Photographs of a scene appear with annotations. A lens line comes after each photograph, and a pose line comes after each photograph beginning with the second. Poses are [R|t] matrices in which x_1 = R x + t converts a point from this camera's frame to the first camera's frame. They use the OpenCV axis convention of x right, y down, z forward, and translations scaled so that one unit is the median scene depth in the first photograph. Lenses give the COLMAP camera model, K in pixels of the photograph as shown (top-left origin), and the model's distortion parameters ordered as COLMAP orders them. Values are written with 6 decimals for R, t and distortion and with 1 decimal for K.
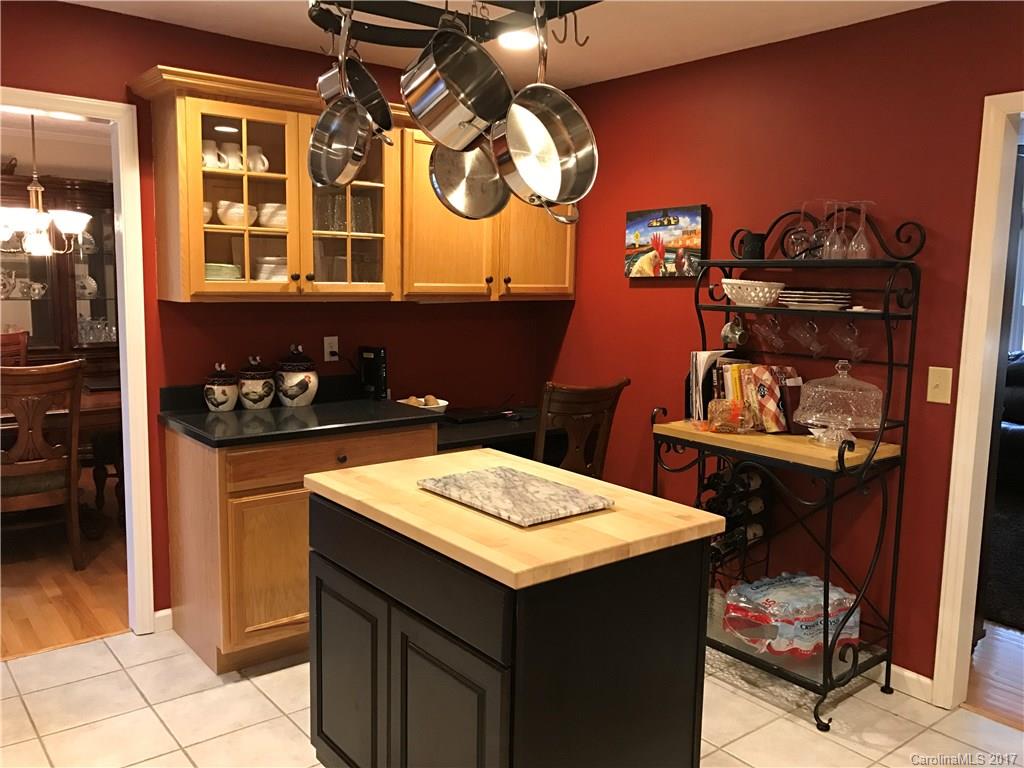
lens RADIAL K [[850.0, 0, 518.0], [0, 850.0, 380.1], [0, 0, 1]] dist [0.029981, -0.011247]
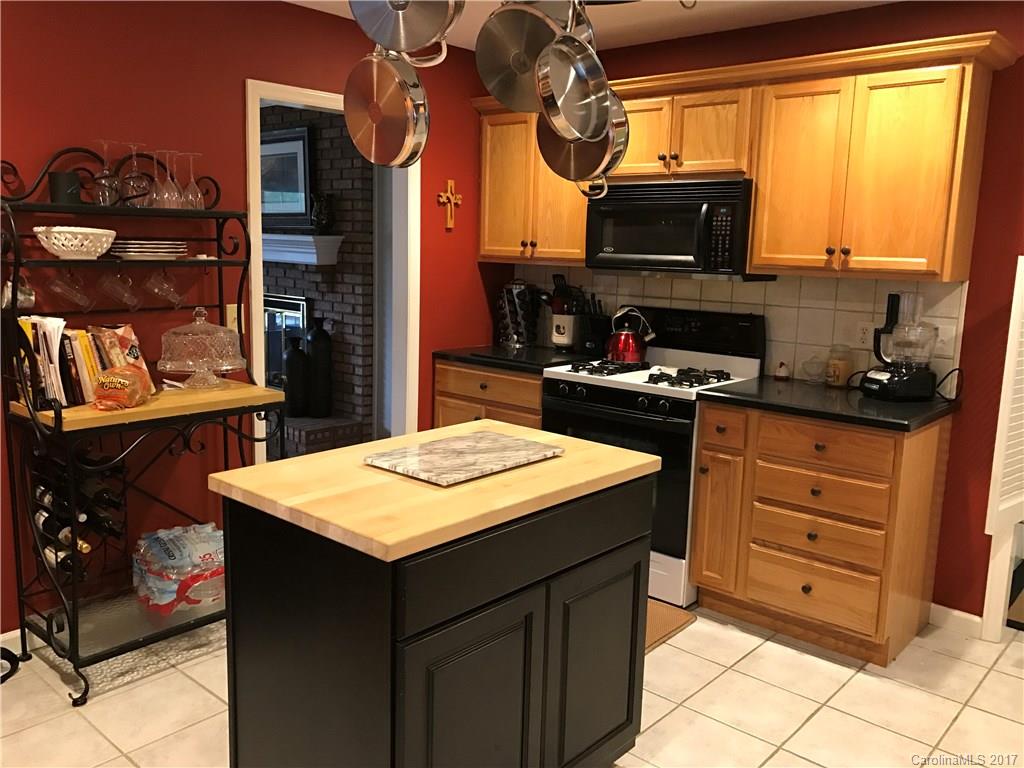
lens RADIAL K [[850.0, 0, 518.0], [0, 850.0, 380.1], [0, 0, 1]] dist [0.029981, -0.011247]
pose [[-0.166098, -0.185067, 0.968588, -0.716740], [0.093710, 0.974824, 0.202328, -0.111961], [-0.981647, 0.124373, -0.144573, 0.786949]]
